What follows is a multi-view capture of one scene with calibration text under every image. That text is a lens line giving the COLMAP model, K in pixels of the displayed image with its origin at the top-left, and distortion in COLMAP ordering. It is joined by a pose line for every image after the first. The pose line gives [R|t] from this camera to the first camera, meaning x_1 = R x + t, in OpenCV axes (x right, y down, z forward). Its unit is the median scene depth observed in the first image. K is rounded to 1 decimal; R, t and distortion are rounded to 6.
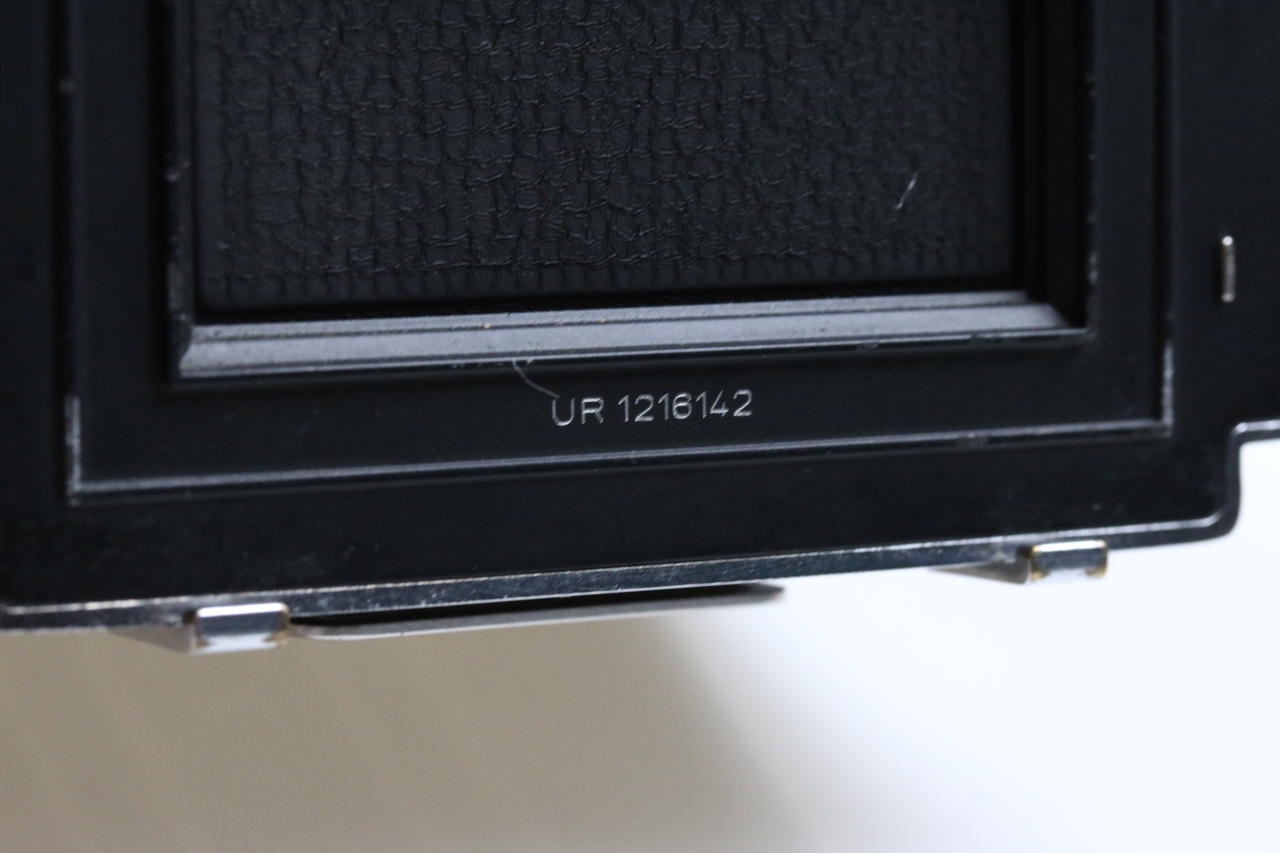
lens RADIAL K [[3841.4, 0, 640.0], [0, 3841.4, 426.5], [0, 0, 1]] dist [-0.059406, 0.498241]
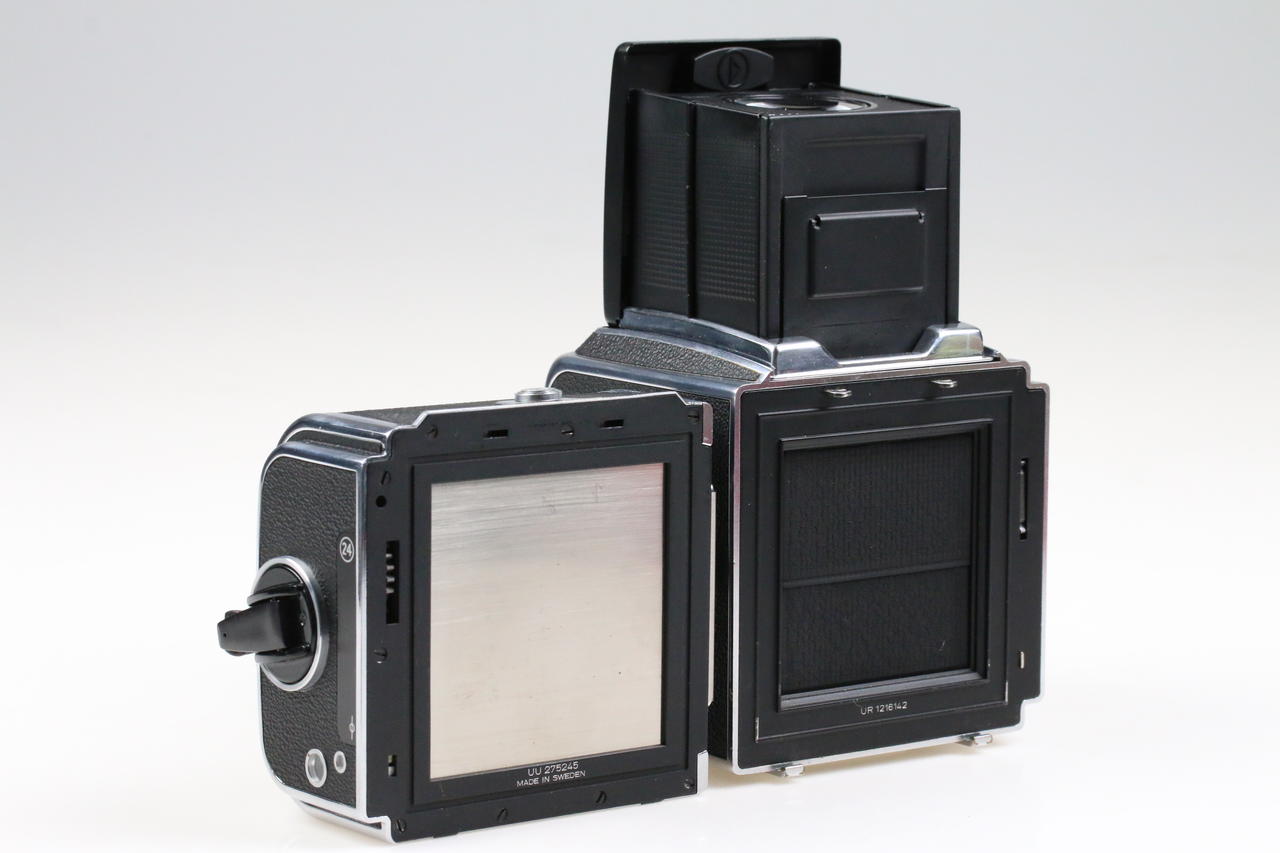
lens RADIAL K [[3841.4, 0, 640.0], [0, 3841.4, 426.5], [0, 0, 1]] dist [-0.059406, 0.498241]
pose [[0.992048, -0.001524, 0.125848, -0.745215], [-0.010829, 0.995185, 0.097413, -0.677947], [-0.125391, -0.098002, 0.987255, -2.859038]]
